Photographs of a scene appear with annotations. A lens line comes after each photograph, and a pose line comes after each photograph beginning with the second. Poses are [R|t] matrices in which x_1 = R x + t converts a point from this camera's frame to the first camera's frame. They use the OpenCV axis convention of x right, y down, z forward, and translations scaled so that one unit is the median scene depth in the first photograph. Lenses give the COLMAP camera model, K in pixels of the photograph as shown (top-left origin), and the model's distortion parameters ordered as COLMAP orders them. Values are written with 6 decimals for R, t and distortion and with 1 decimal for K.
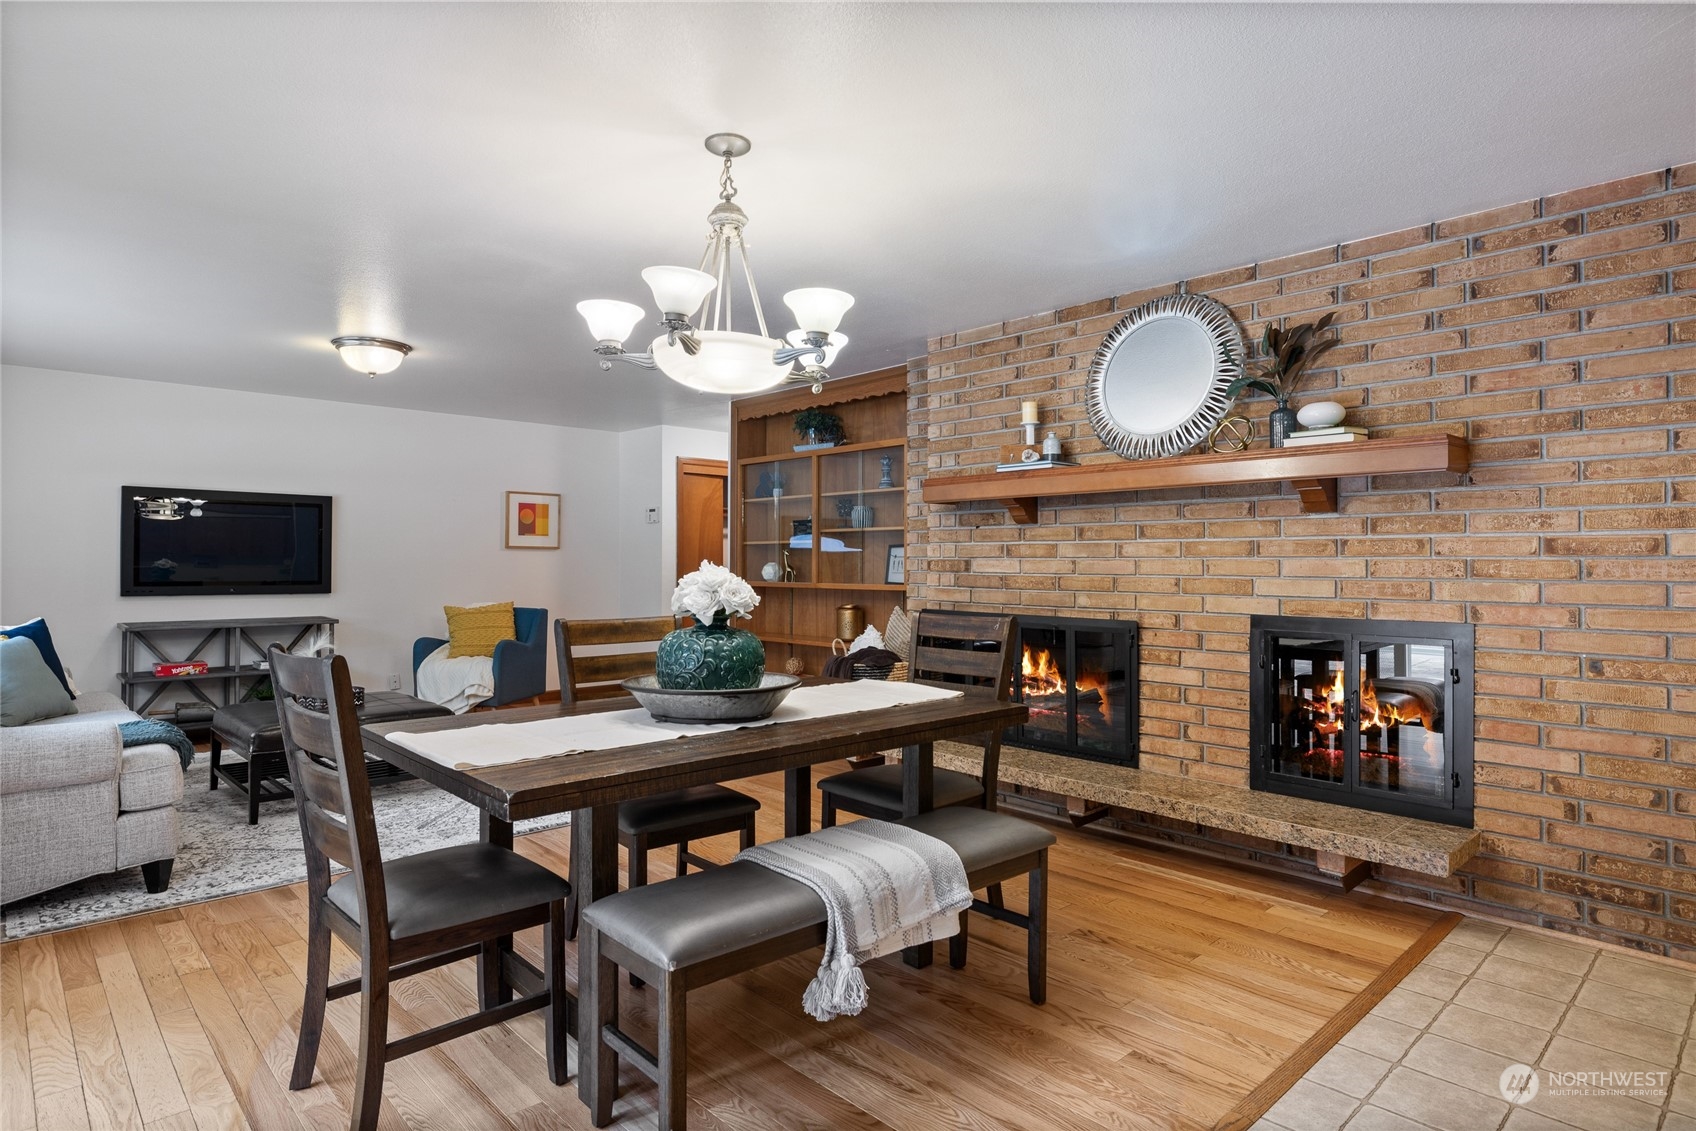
lens RADIAL K [[917.6, 0, 842.4], [0, 917.6, 560.4], [0, 0, 1]] dist [-0.000109, -0.000230]
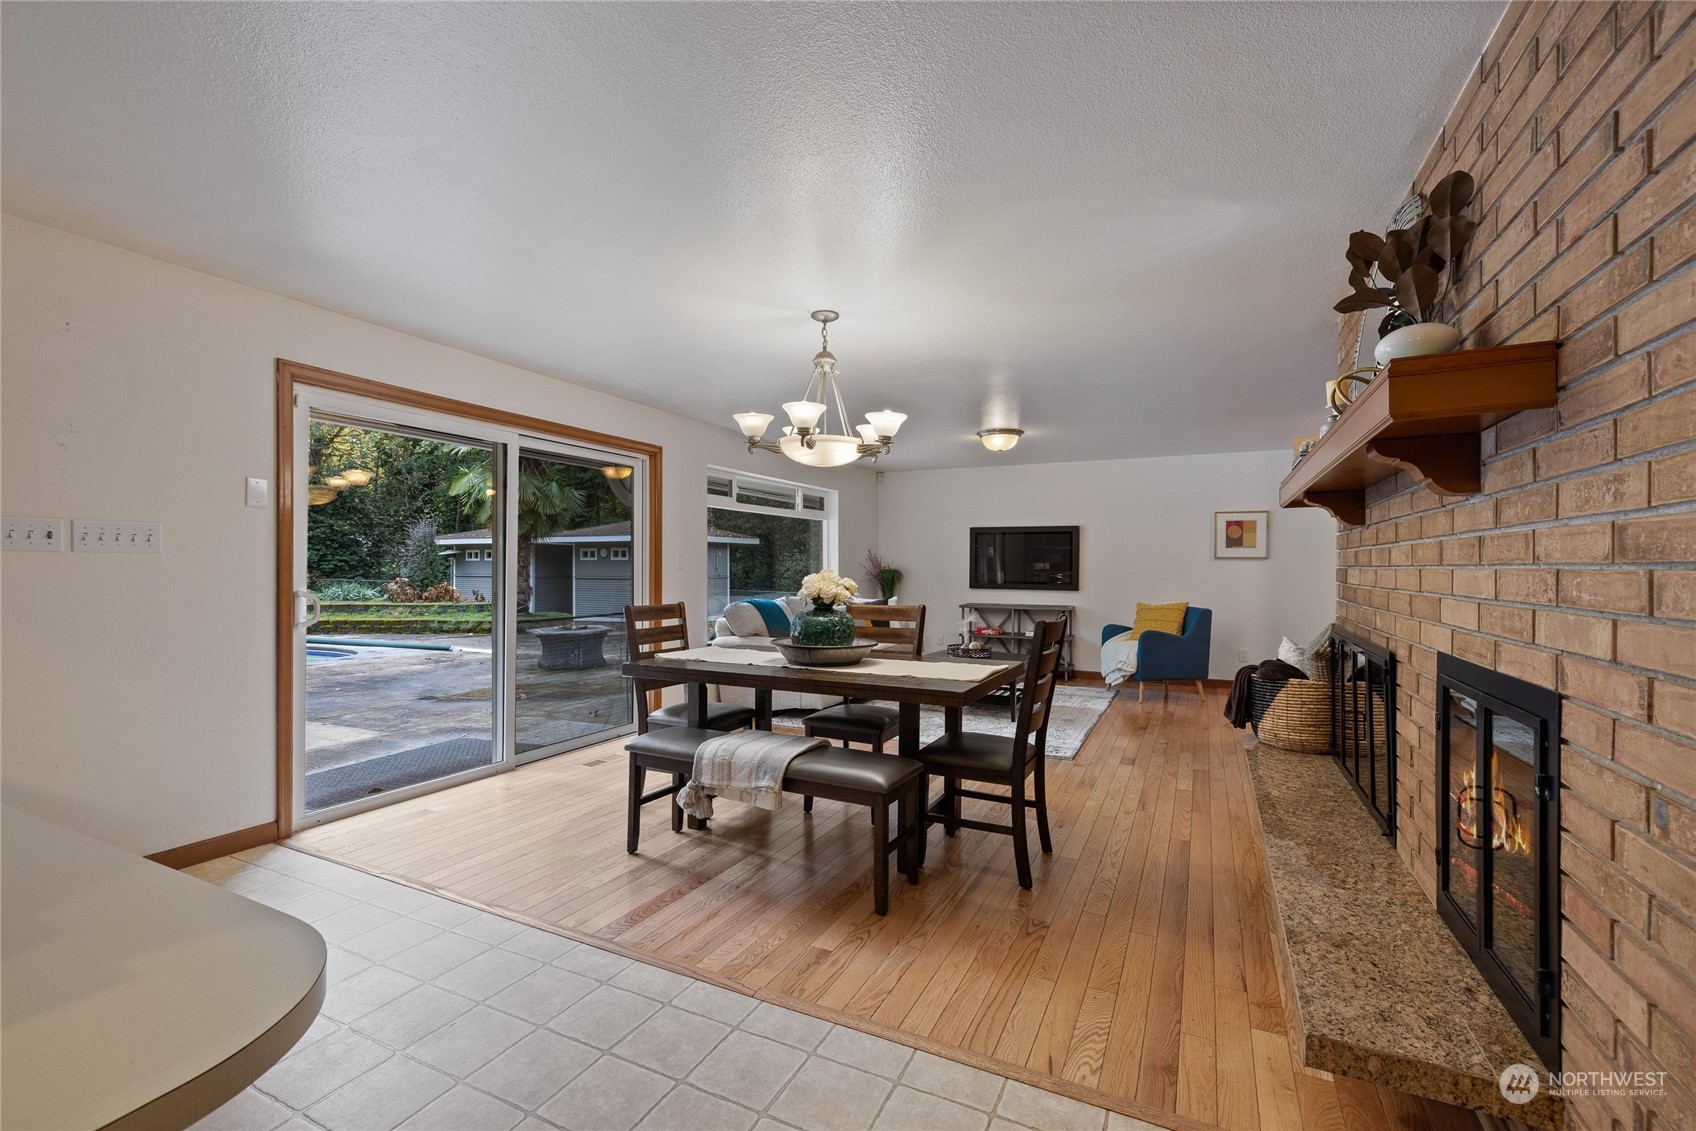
lens RADIAL K [[740.3, 0, 848.0], [0, 740.3, 565.5], [0, 0, 1]] dist [-0.001005, -0.000080]
pose [[0.356472, -0.001698, -0.934305, 0.722591], [-0.001418, 0.999996, -0.002358, -0.002314], [0.934305, 0.002166, 0.356468, 0.362344]]
